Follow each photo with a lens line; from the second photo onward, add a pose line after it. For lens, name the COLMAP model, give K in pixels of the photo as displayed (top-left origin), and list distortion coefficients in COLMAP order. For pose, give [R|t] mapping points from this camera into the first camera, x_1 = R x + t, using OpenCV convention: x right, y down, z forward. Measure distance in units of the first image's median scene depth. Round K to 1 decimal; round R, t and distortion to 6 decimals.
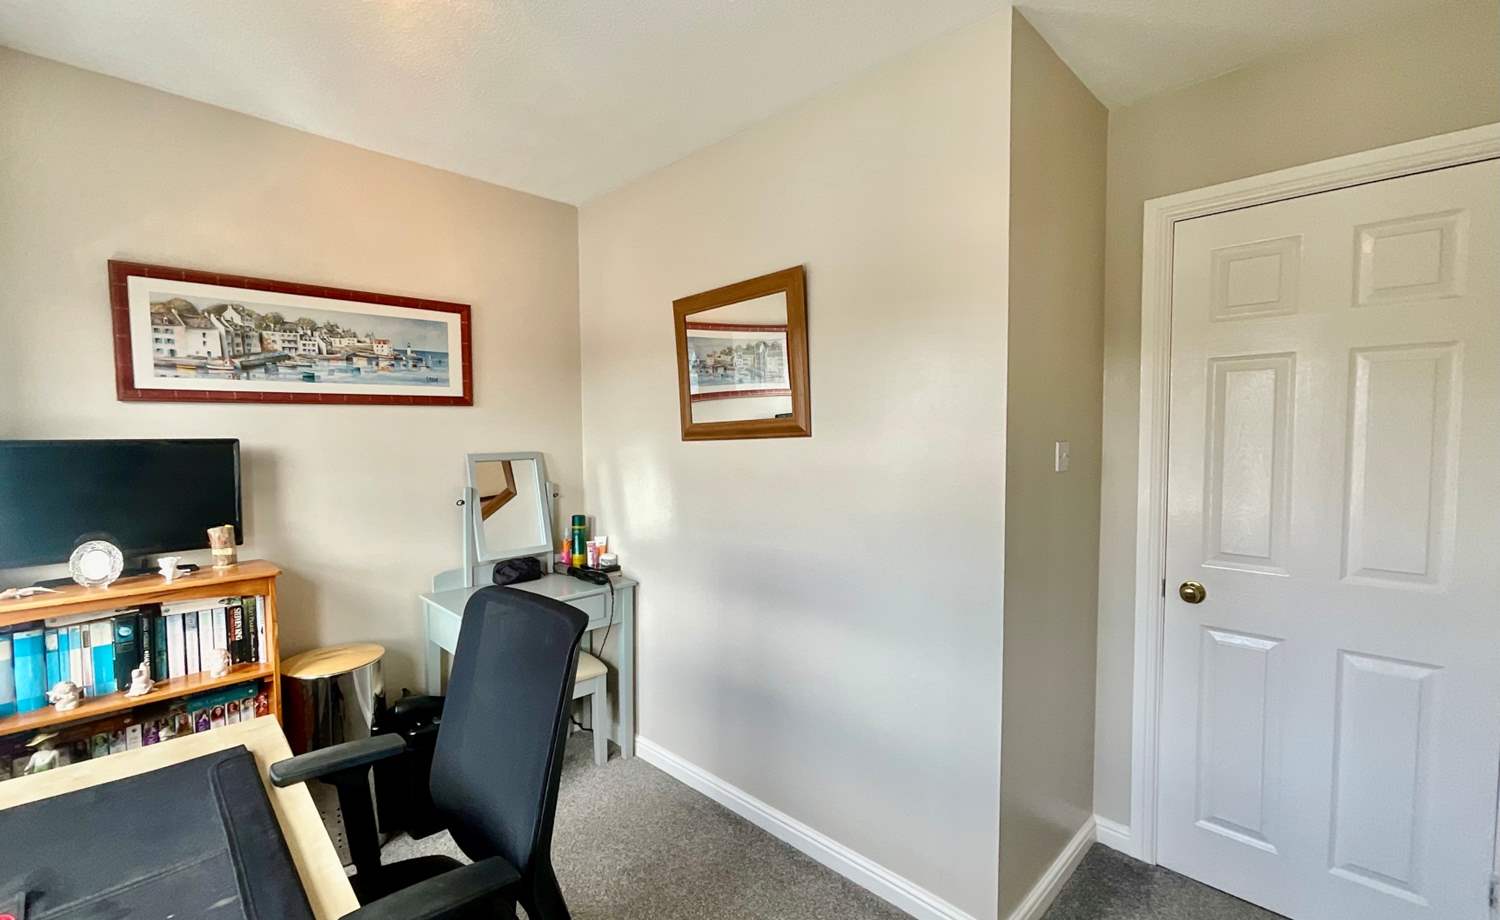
lens RADIAL K [[609.1, 0, 750.0], [0, 609.1, 460.0], [0, 0, 1]] dist [0.000217, 0.000271]
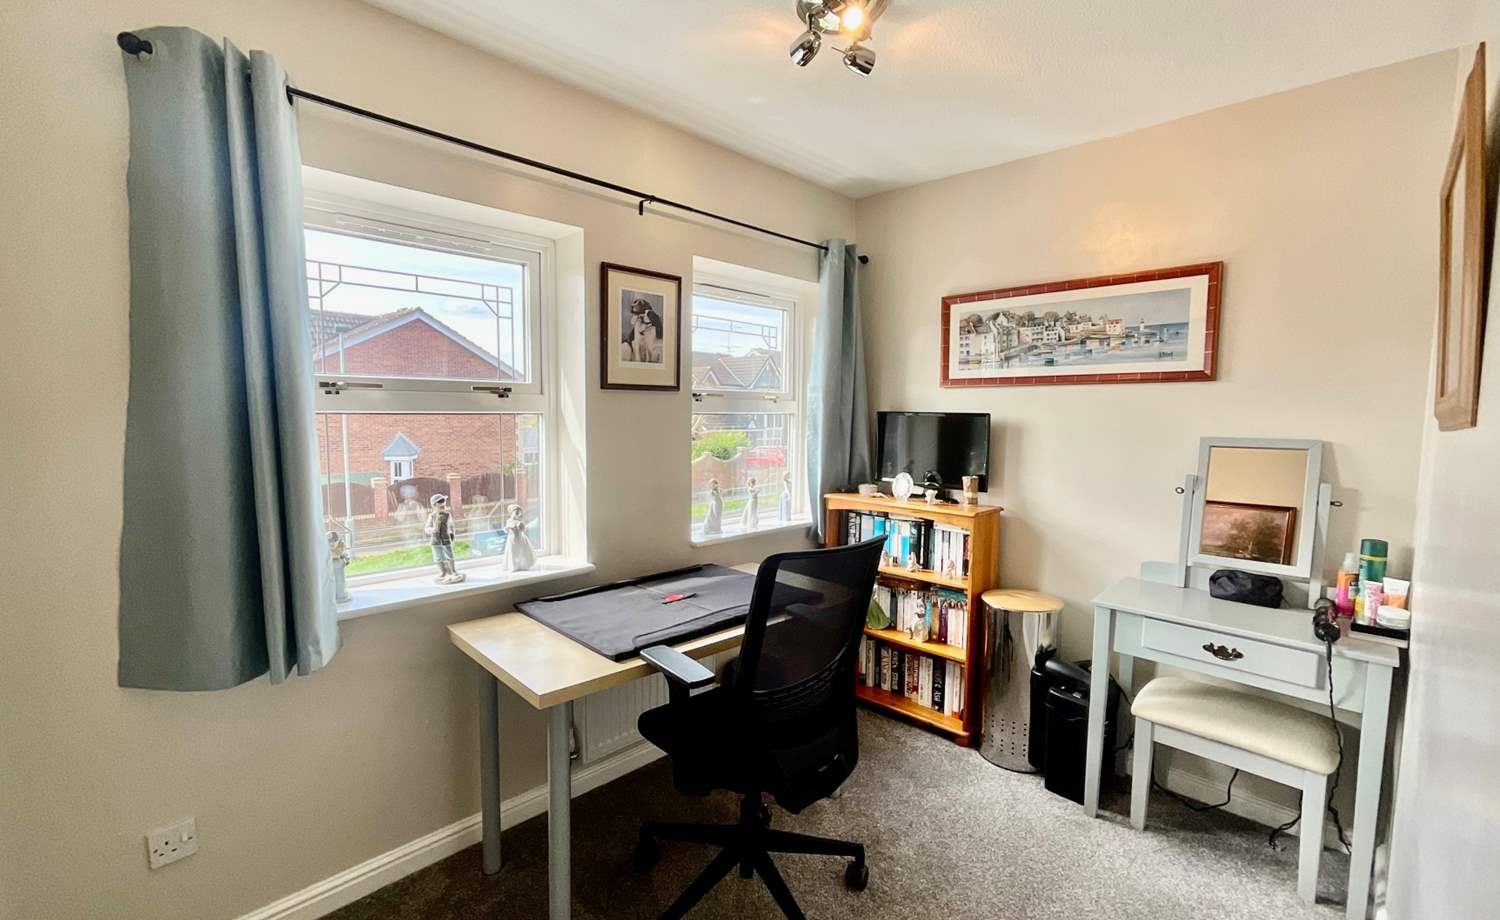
lens RADIAL K [[609.1, 0, 750.0], [0, 609.1, 460.0], [0, 0, 1]] dist [0.000217, 0.000271]
pose [[0.064446, 0.089206, -0.993926, 0.431636], [-0.062860, 0.994381, 0.085172, -0.012767], [0.995939, 0.056989, 0.069691, 0.364315]]
